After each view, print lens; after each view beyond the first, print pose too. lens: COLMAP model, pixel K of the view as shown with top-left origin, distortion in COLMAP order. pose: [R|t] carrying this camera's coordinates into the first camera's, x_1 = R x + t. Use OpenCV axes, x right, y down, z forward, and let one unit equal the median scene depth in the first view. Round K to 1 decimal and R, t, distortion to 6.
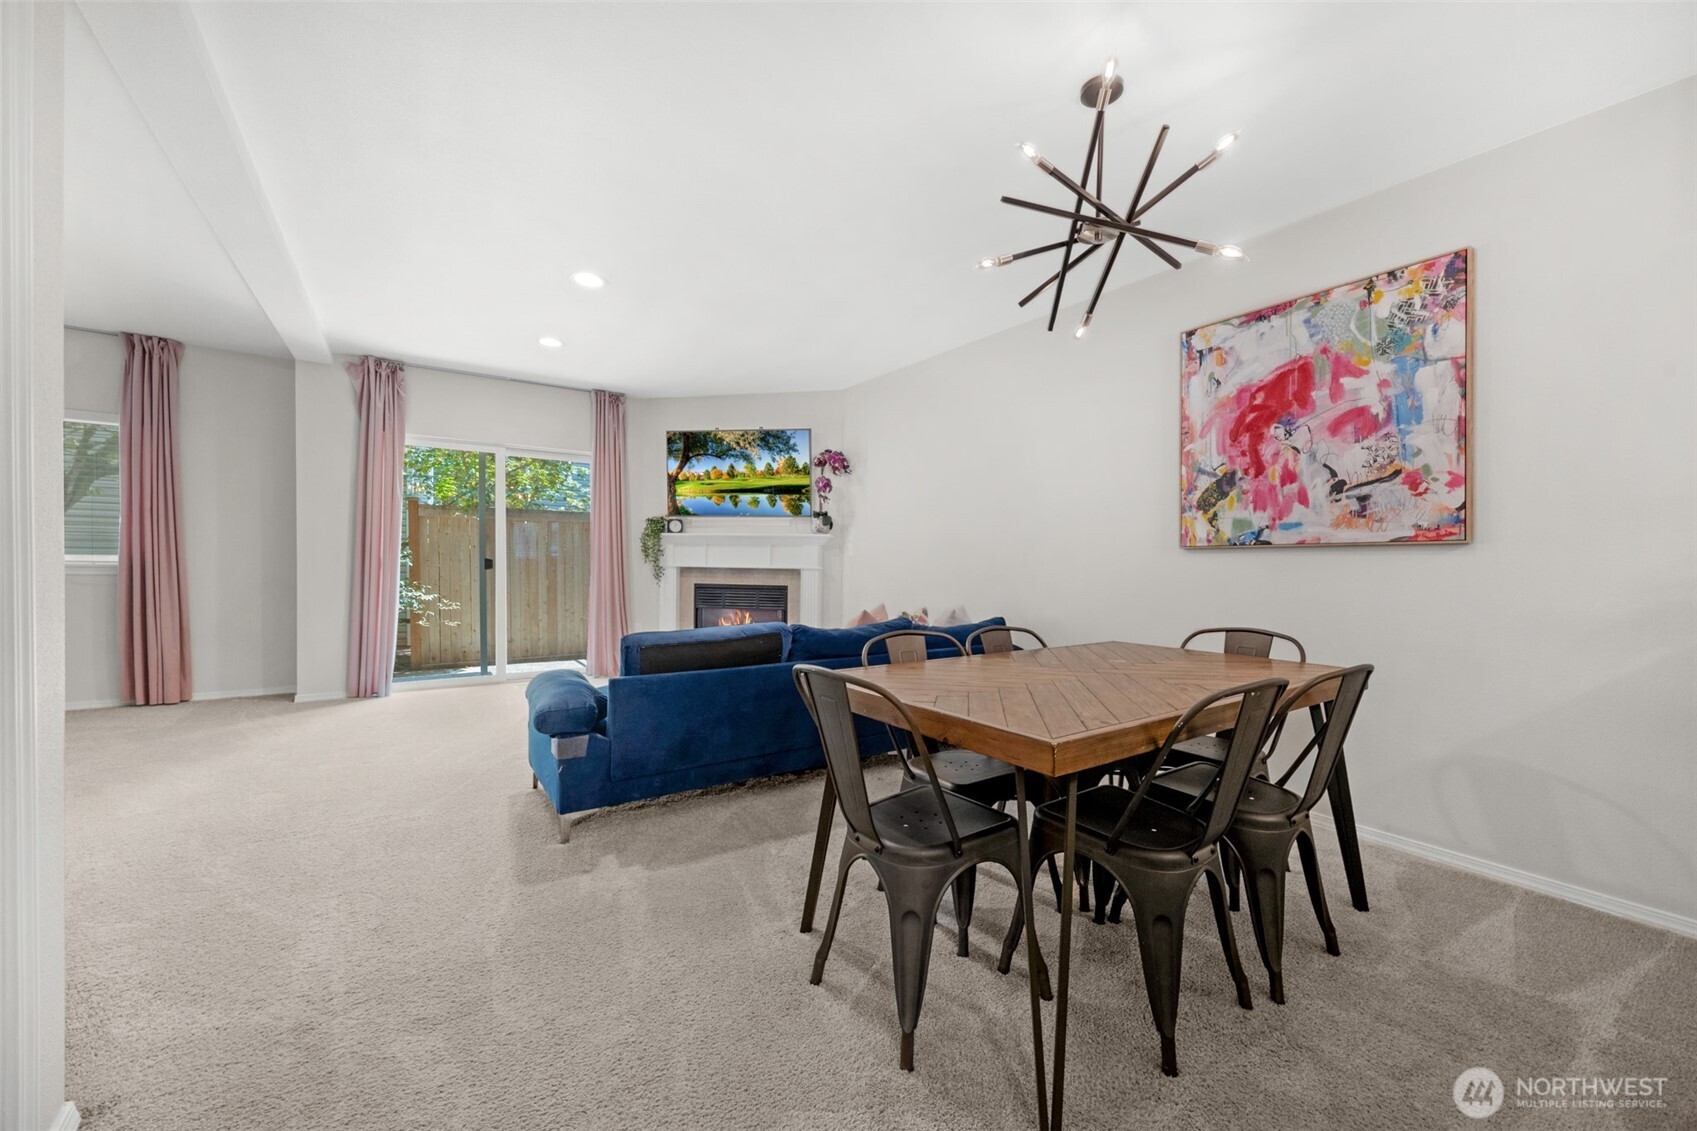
lens RADIAL K [[651.4, 0, 848.5], [0, 651.4, 565.5], [0, 0, 1]] dist [-0.000605, -0.000114]
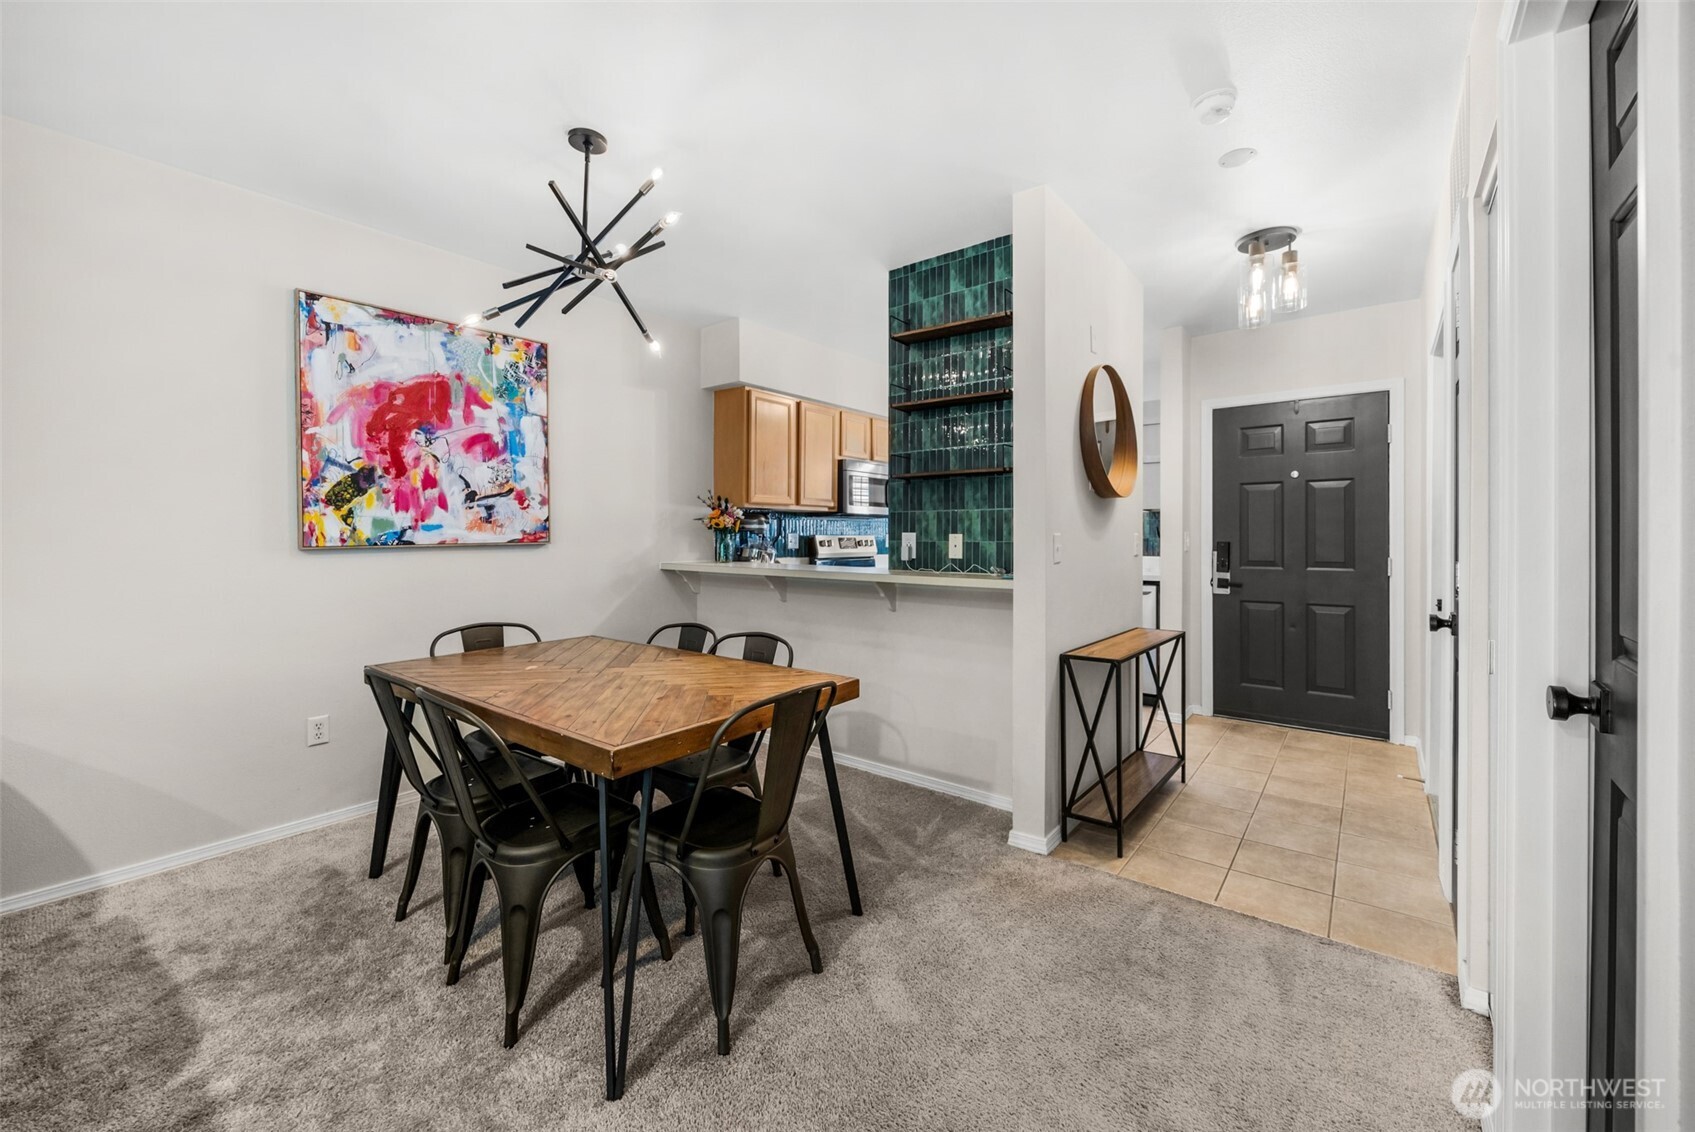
lens RADIAL K [[670.7, 0, 847.2], [0, 670.7, 539.7], [0, 0, 1]] dist [-0.004056, -0.000088]
pose [[-0.297658, -0.017223, 0.954517, -0.563261], [0.005615, 0.999788, 0.019791, -0.056069], [-0.954656, 0.011250, -0.297498, 0.642659]]
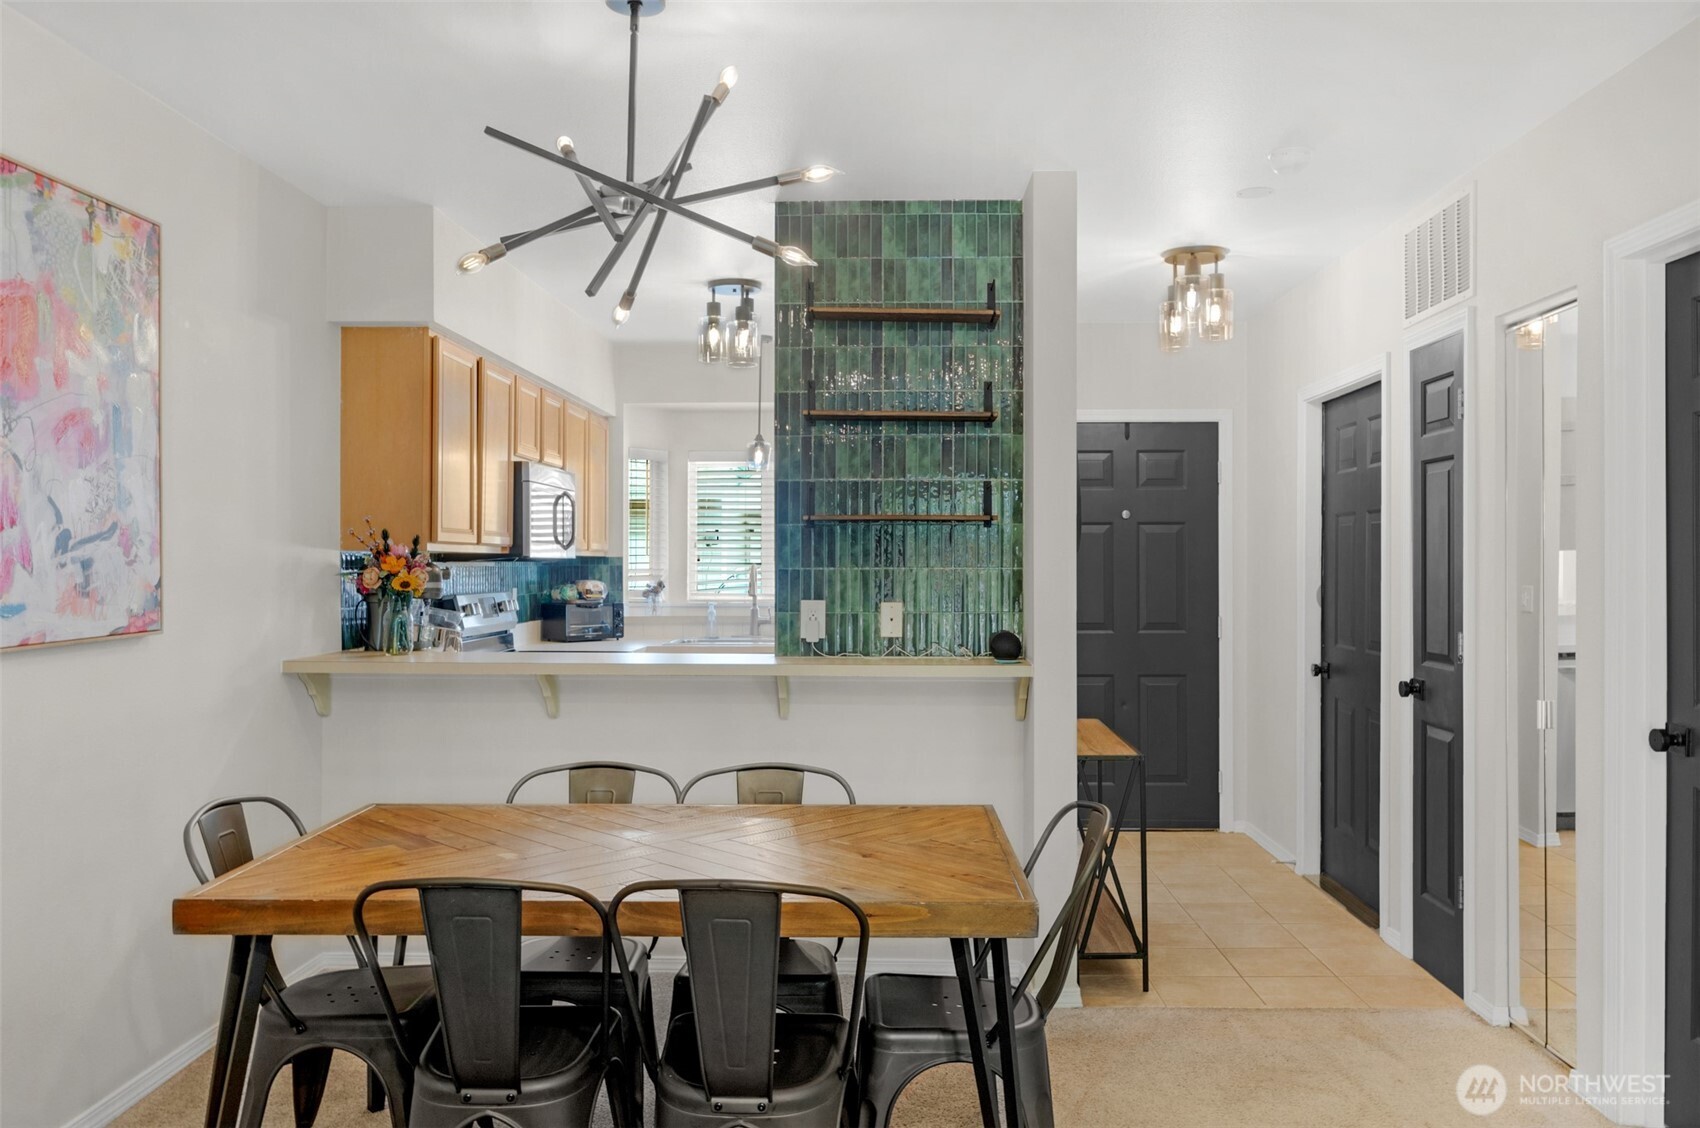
lens RADIAL K [[1290.9, 0, 850.0], [0, 1290.9, 564.0], [0, 0, 1]] dist [-0.006905, 0.001272]
pose [[-0.807944, -0.011506, 0.589147, -0.407605], [-0.002810, 0.999873, 0.015674, -0.109074], [-0.589253, 0.011008, -0.807874, 1.357008]]
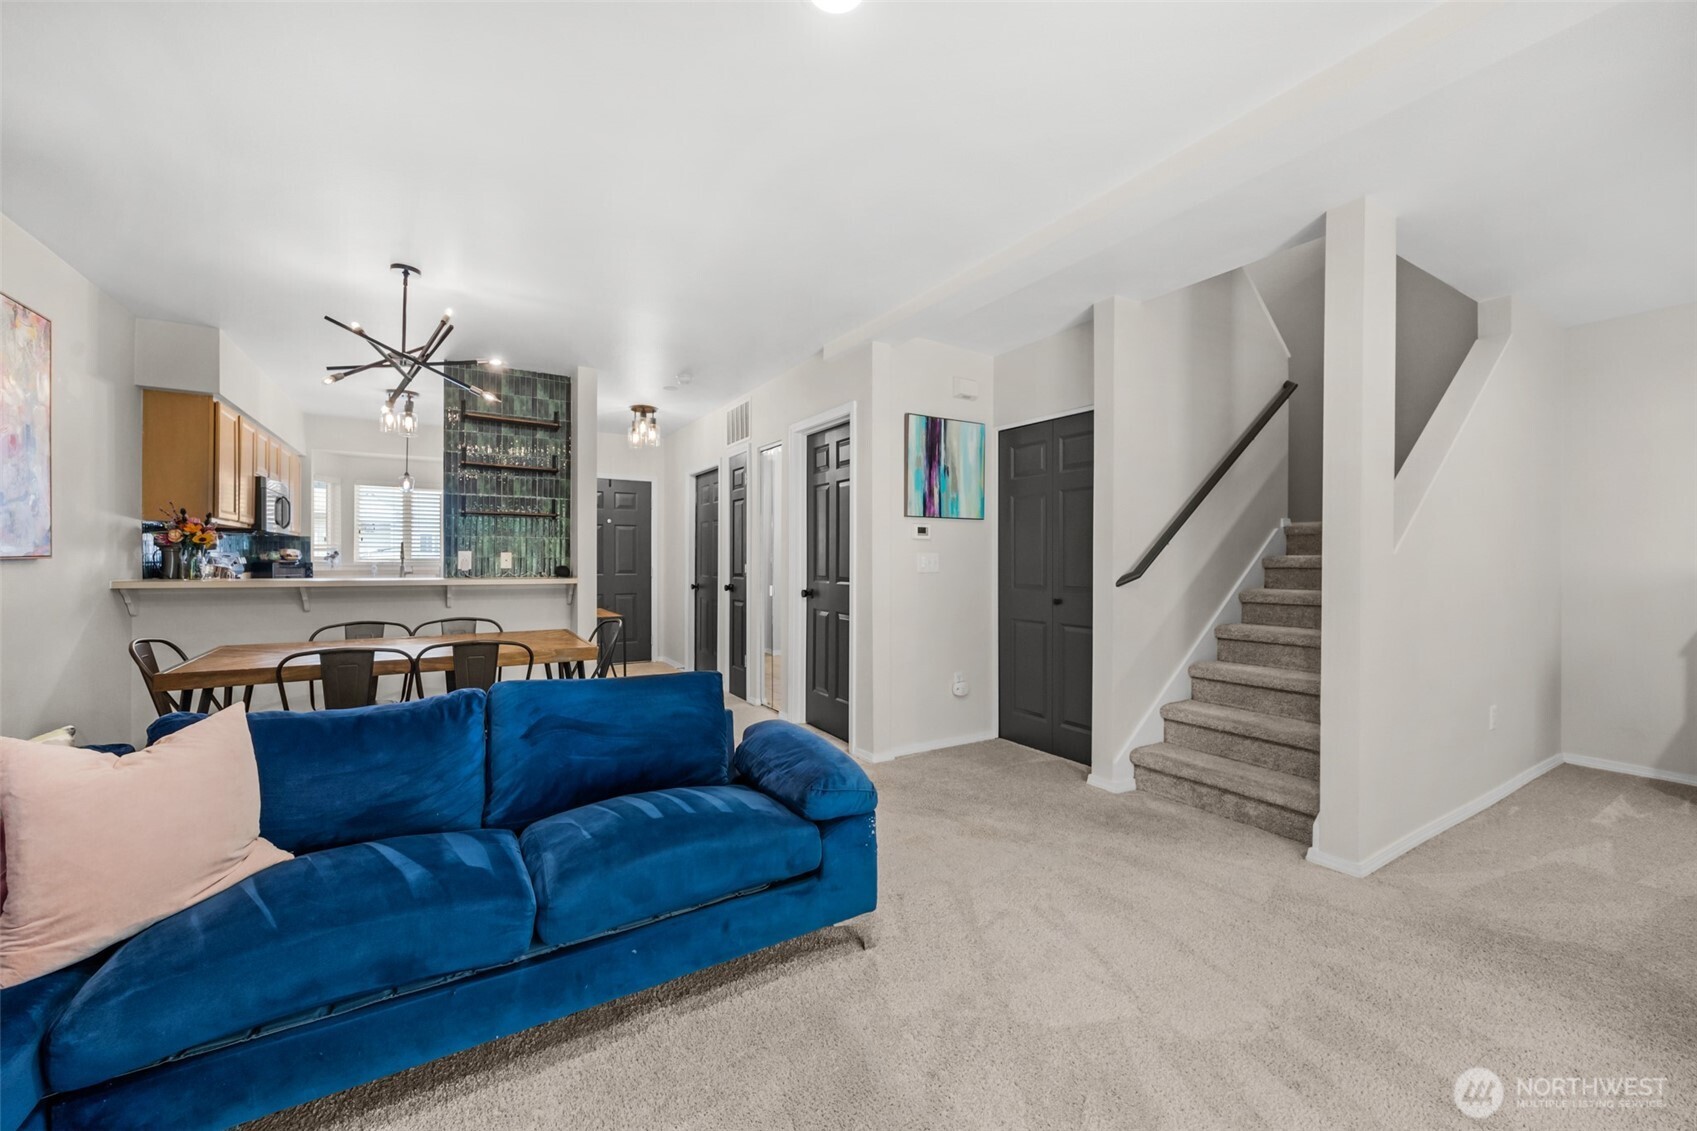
lens RADIAL K [[664.8, 0, 848.5], [0, 664.8, 565.5], [0, 0, 1]] dist [-0.003688, 0.000061]
pose [[-0.998735, -0.015499, 0.047830, -0.507927], [-0.014659, 0.999733, 0.017860, -0.052766], [-0.048094, 0.017136, -0.998696, 1.745078]]
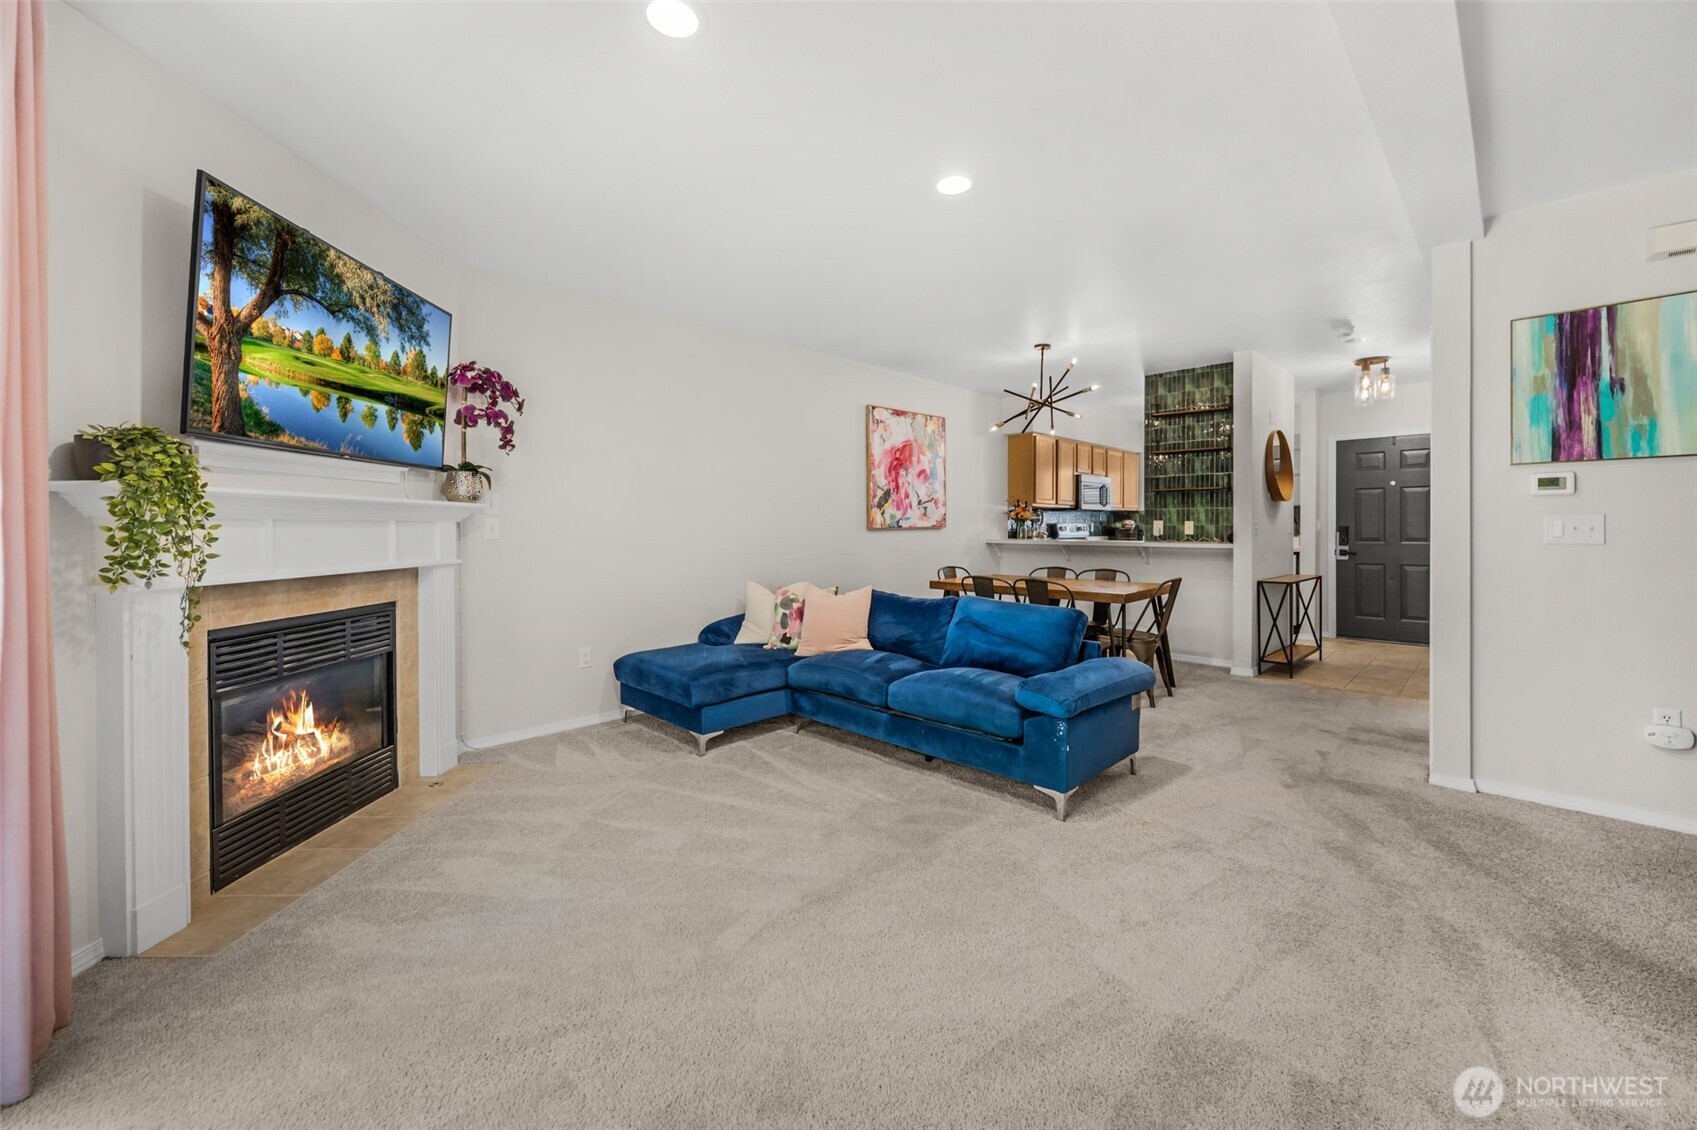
lens RADIAL K [[666.6, 0, 853.1], [0, 666.6, 534.4], [0, 0, 1]] dist [0.000818, 0.000083]
pose [[-0.186228, -0.022338, 0.982253, -1.348365], [0.009372, 0.999656, 0.024510, -0.061813], [-0.982462, 0.013771, -0.185954, 1.505117]]
